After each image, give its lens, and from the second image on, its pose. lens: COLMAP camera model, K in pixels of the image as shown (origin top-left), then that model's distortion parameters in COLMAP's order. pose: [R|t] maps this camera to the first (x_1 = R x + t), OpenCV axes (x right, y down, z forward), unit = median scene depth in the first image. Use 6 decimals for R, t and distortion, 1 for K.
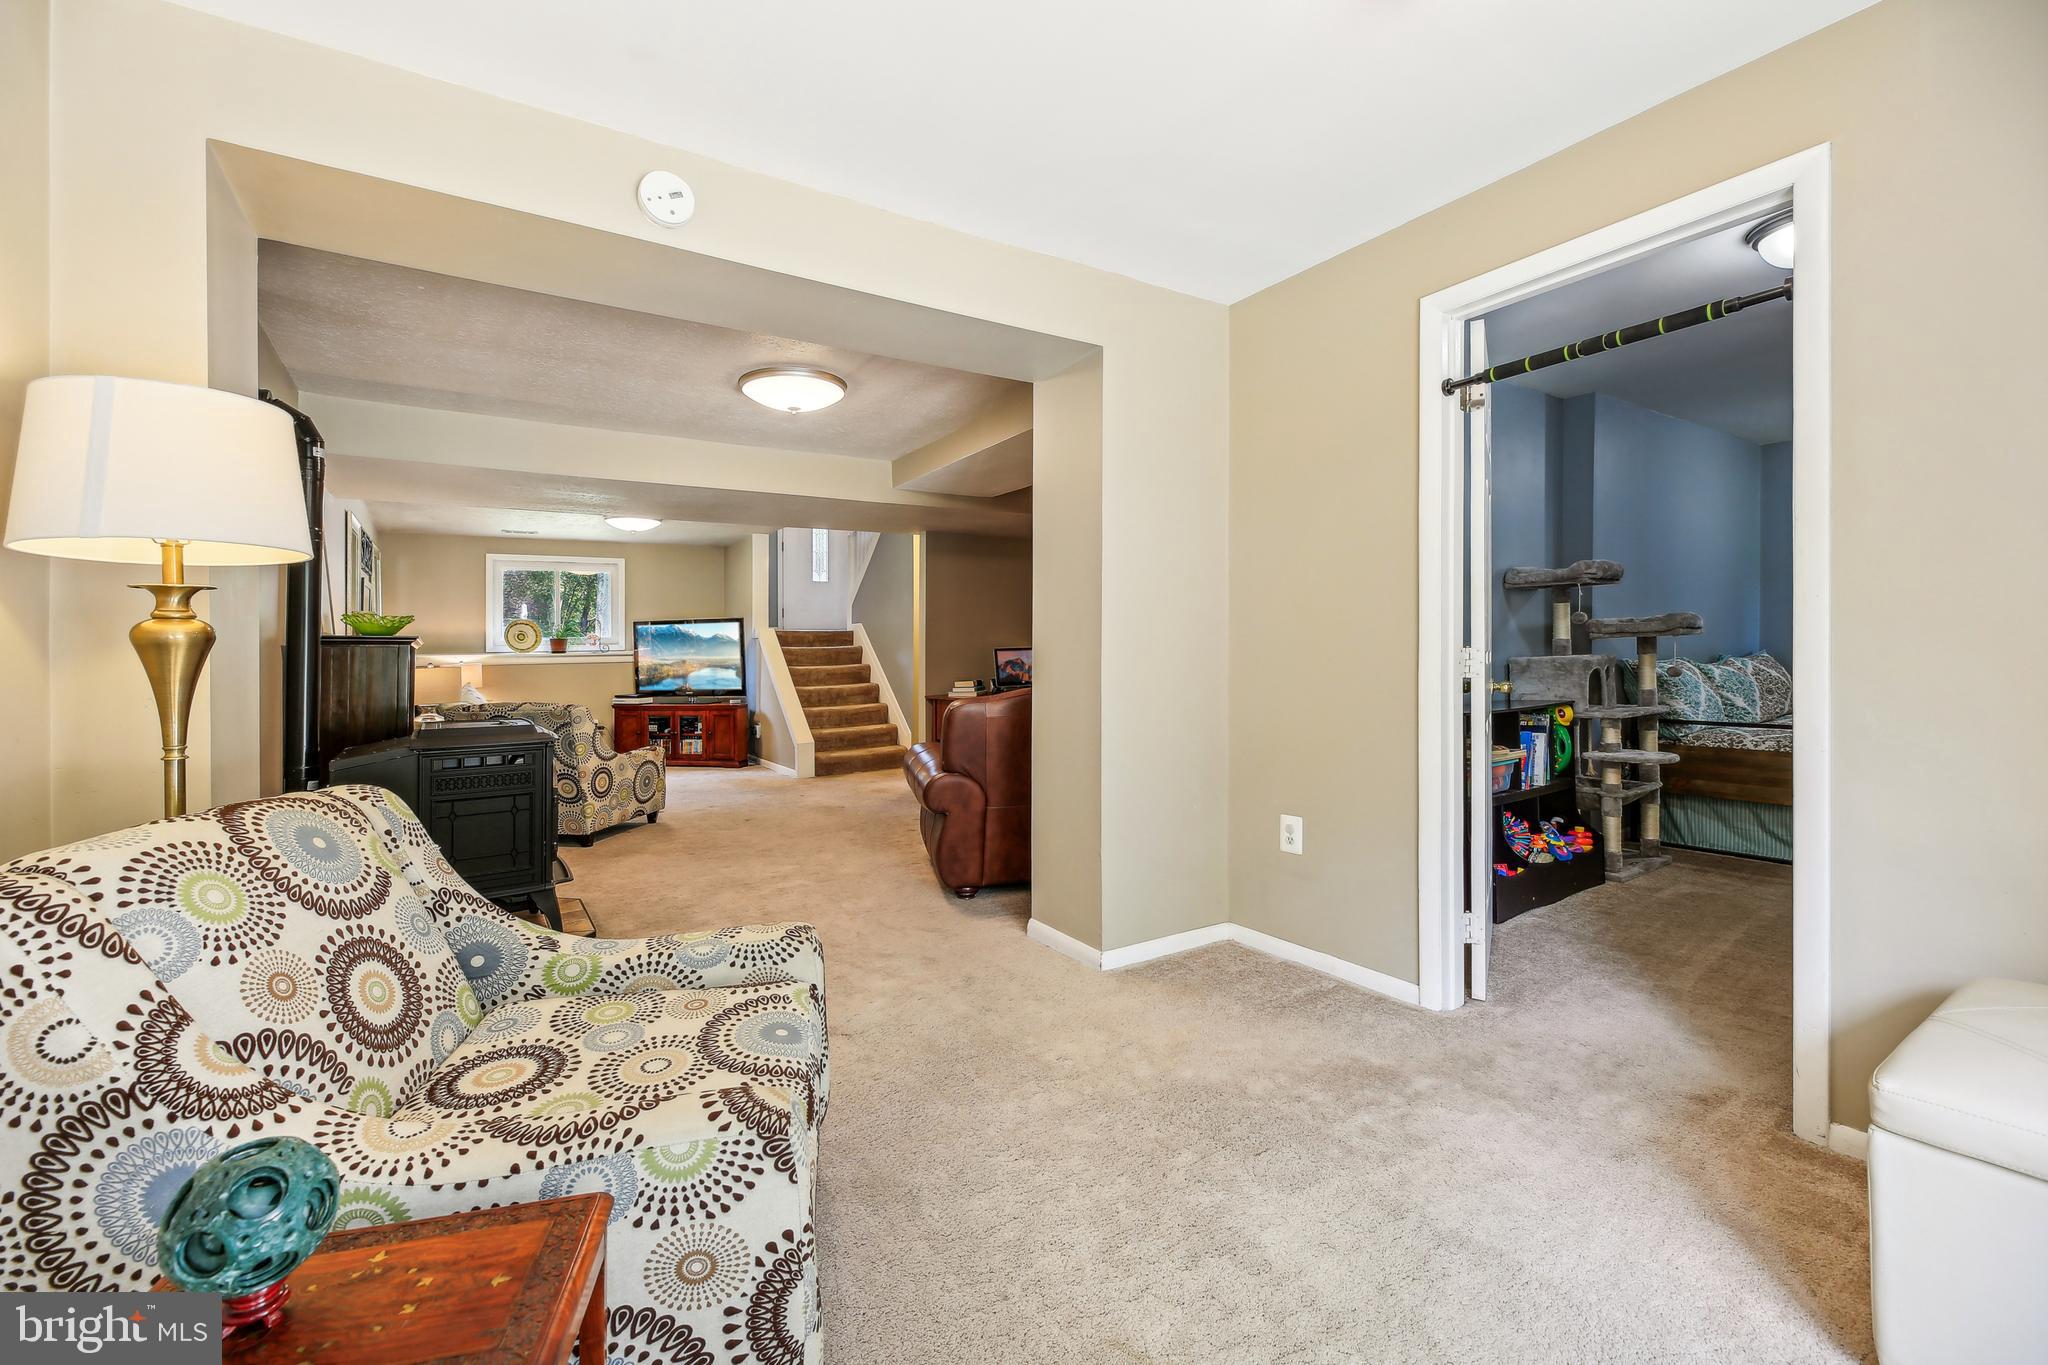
lens RADIAL K [[835.2, 0, 1024.0], [0, 835.2, 682.5], [0, 0, 1]] dist [-0.001097, -0.000257]
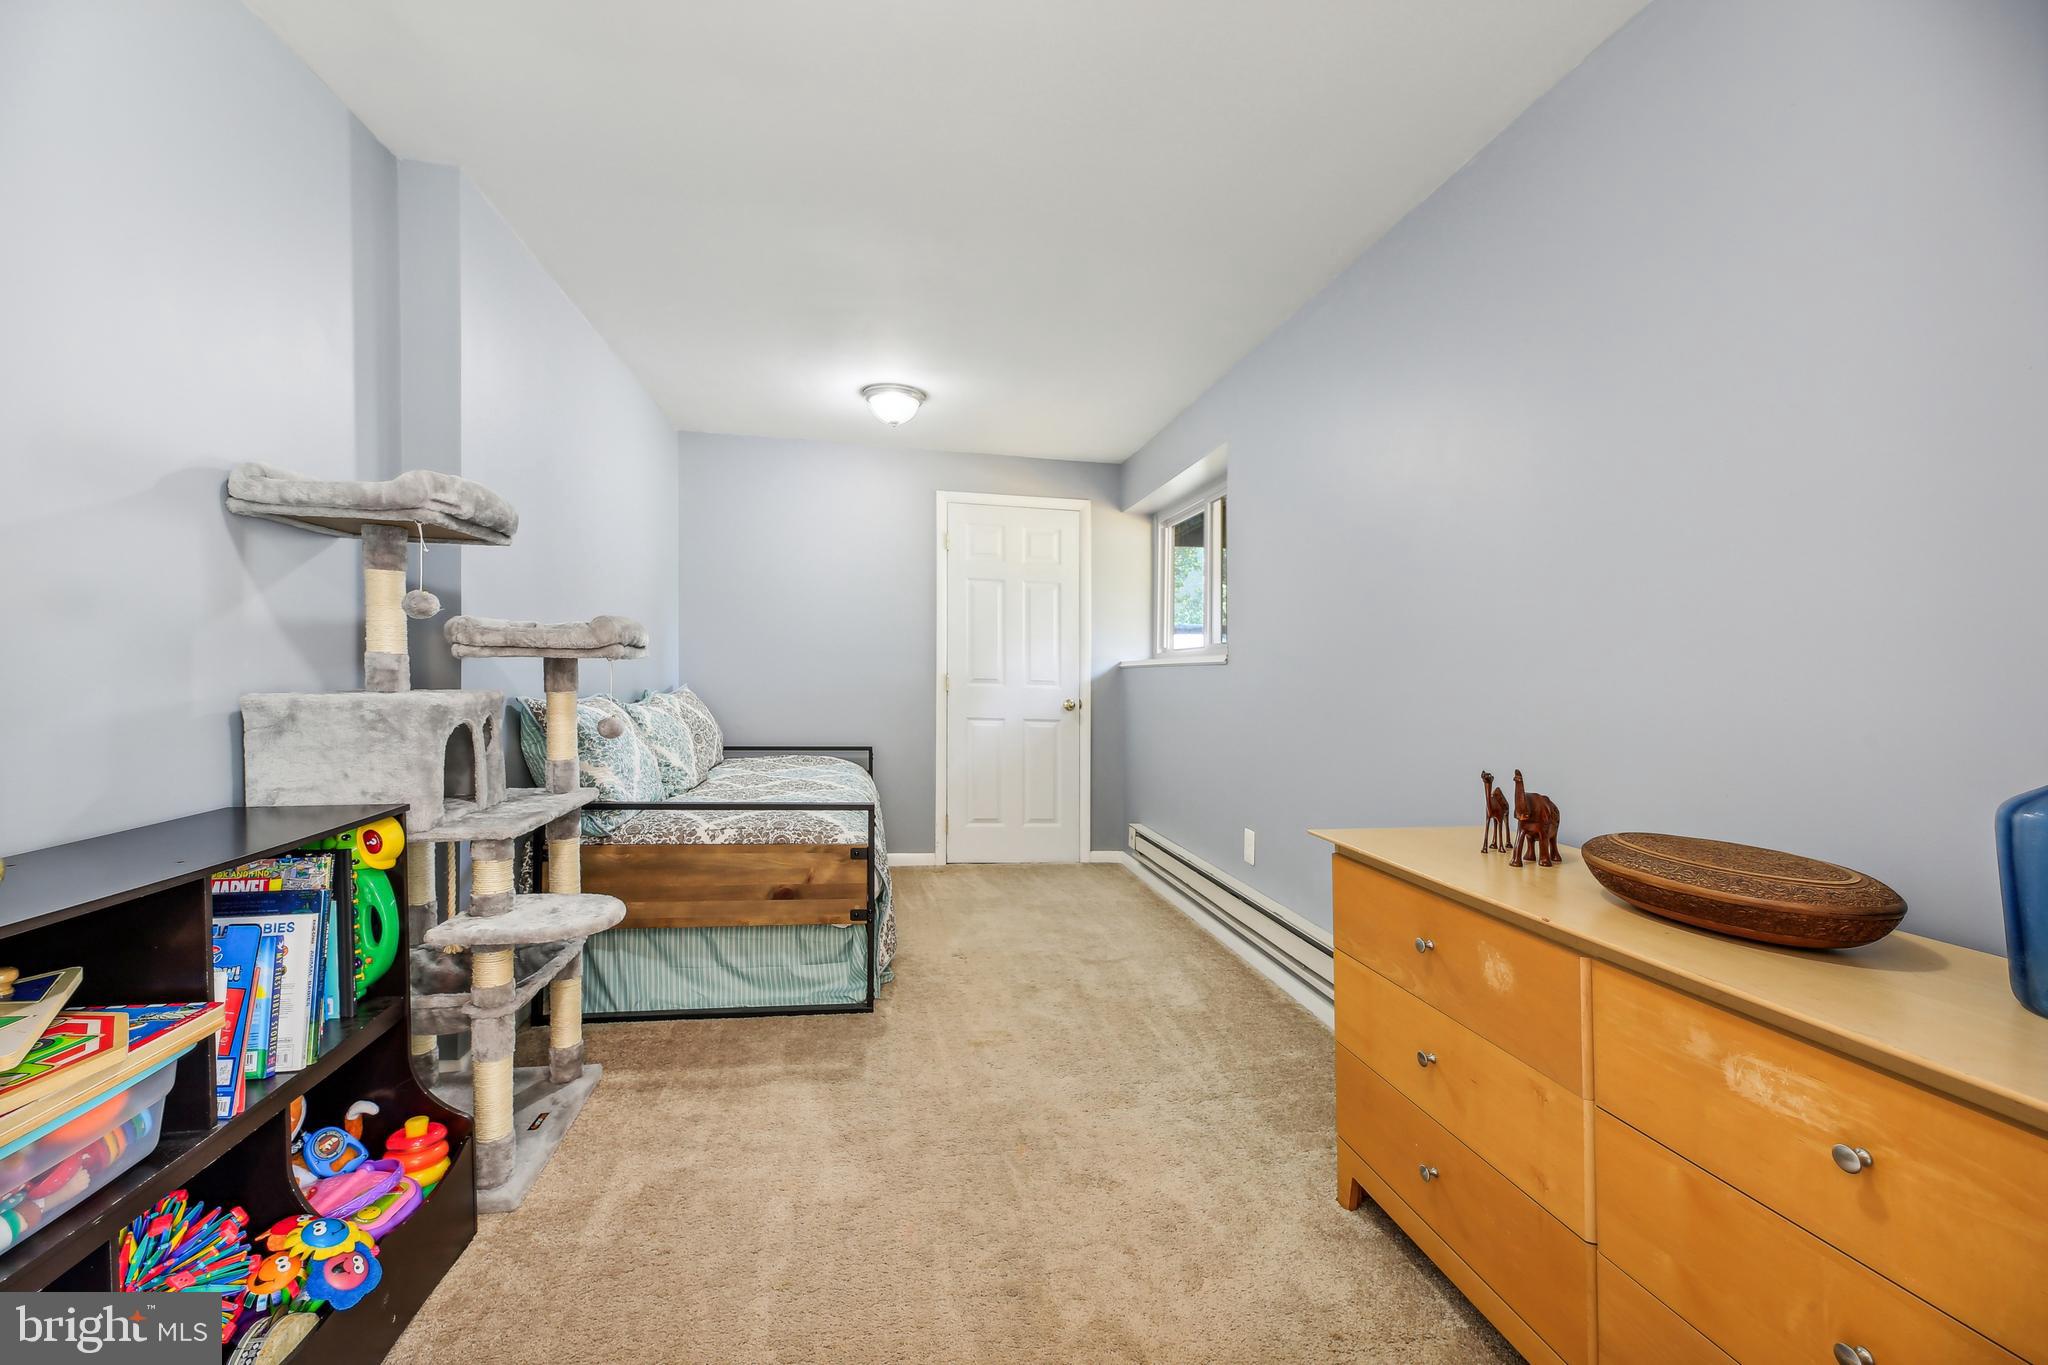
lens RADIAL K [[851.2, 0, 985.4], [0, 851.2, 705.1], [0, 0, 1]] dist [0.000913, -0.000372]
pose [[0.434764, -0.001650, 0.900543, 0.389391], [-0.001073, 0.999997, 0.002351, -0.027494], [-0.900544, -0.001989, 0.434761, 0.538555]]
